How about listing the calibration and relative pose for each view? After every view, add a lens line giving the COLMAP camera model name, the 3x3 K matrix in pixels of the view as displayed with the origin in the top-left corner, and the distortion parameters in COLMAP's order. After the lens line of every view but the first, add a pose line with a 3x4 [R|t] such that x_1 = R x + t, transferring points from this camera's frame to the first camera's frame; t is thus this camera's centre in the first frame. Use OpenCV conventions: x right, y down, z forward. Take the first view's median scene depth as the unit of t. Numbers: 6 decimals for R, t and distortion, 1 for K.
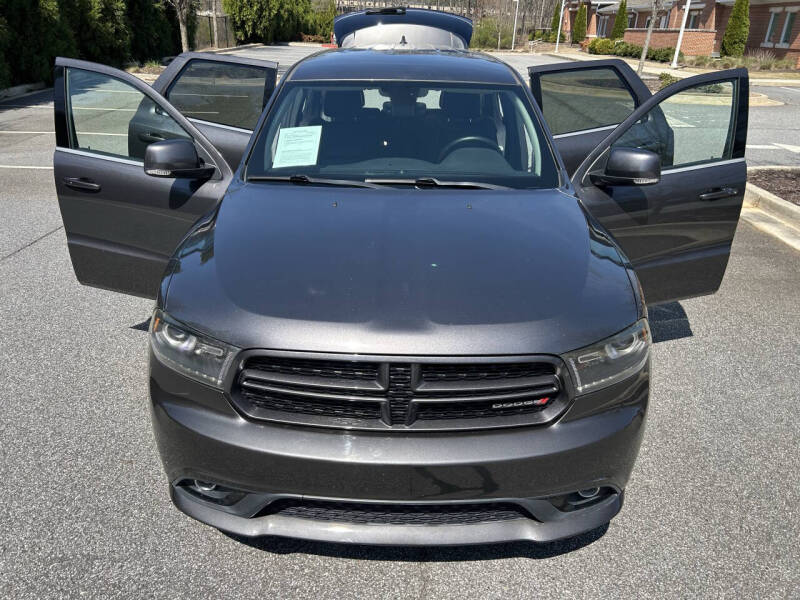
lens RADIAL K [[592.4, 0, 400.3], [0, 592.4, 299.0], [0, 0, 1]] dist [0.051815, -0.053593]
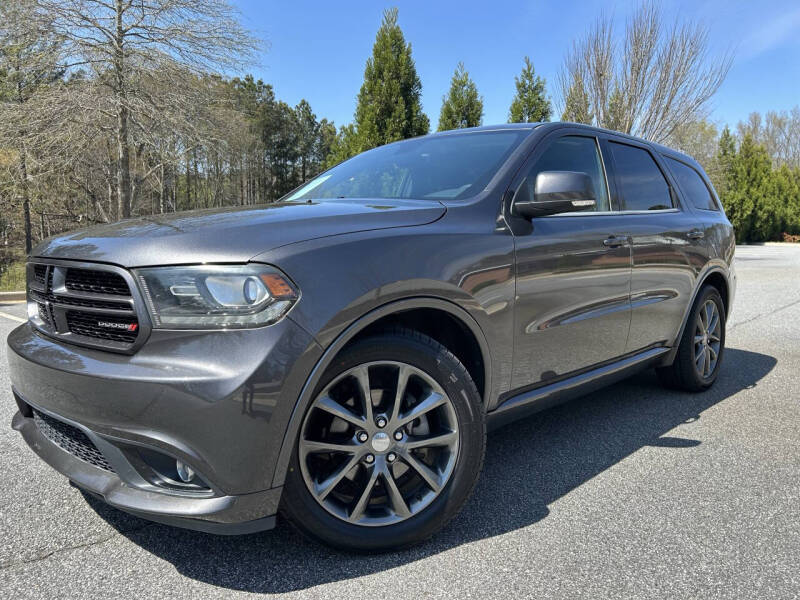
lens RADIAL K [[592.4, 0, 400.4], [0, 592.4, 294.8], [0, 0, 1]] dist [0.051815, -0.053593]
pose [[0.734398, 0.046157, -0.677148, 0.877848], [-0.264315, 0.938373, -0.222699, 0.164536], [0.625138, 0.342530, 0.701339, 0.438633]]
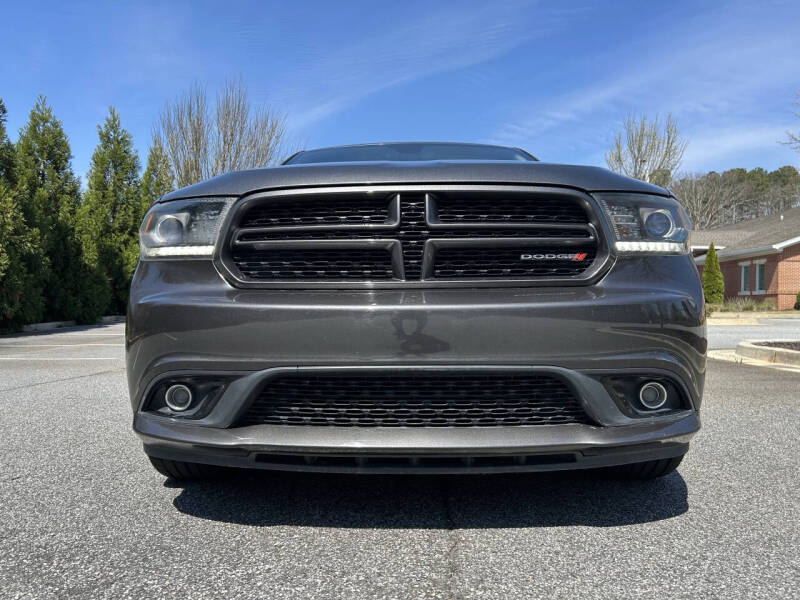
lens RADIAL K [[592.4, 0, 395.2], [0, 592.4, 299.6], [0, 0, 1]] dist [0.051815, -0.053593]
pose [[0.999542, -0.026399, -0.014793, -0.012411], [0.017860, 0.909275, -0.415813, 0.434059], [0.024428, 0.415359, 0.909330, 0.172924]]
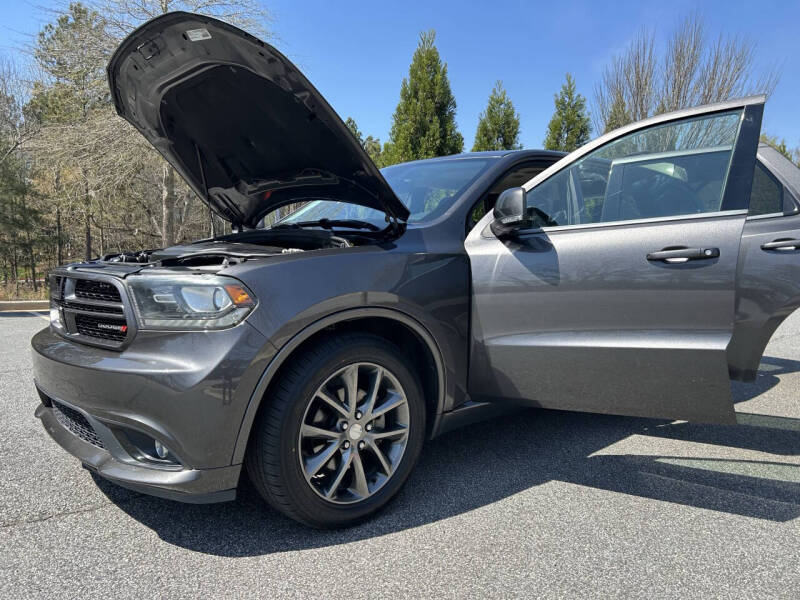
lens RADIAL K [[592.4, 0, 403.1], [0, 592.4, 302.0], [0, 0, 1]] dist [0.051815, -0.053593]
pose [[0.686329, 0.046313, -0.725816, 1.051605], [-0.292635, 0.931208, -0.217295, 0.159986], [0.665821, 0.361535, 0.652667, 0.446765]]
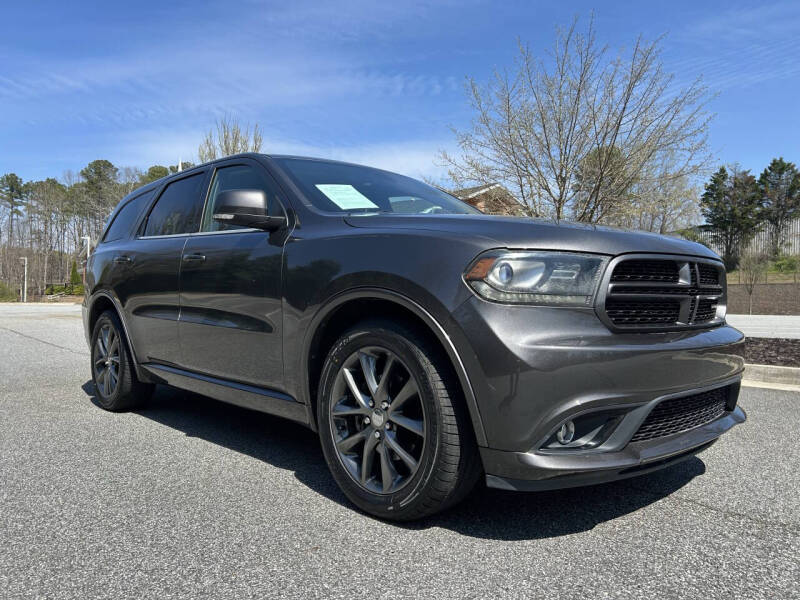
lens RADIAL K [[592.4, 0, 395.3], [0, 592.4, 300.9], [0, 0, 1]] dist [0.051815, -0.053593]
pose [[0.737839, -0.023922, 0.674553, -0.923213], [0.283192, 0.918130, -0.277200, 0.247019], [-0.612696, 0.395557, 0.684206, 0.378701]]
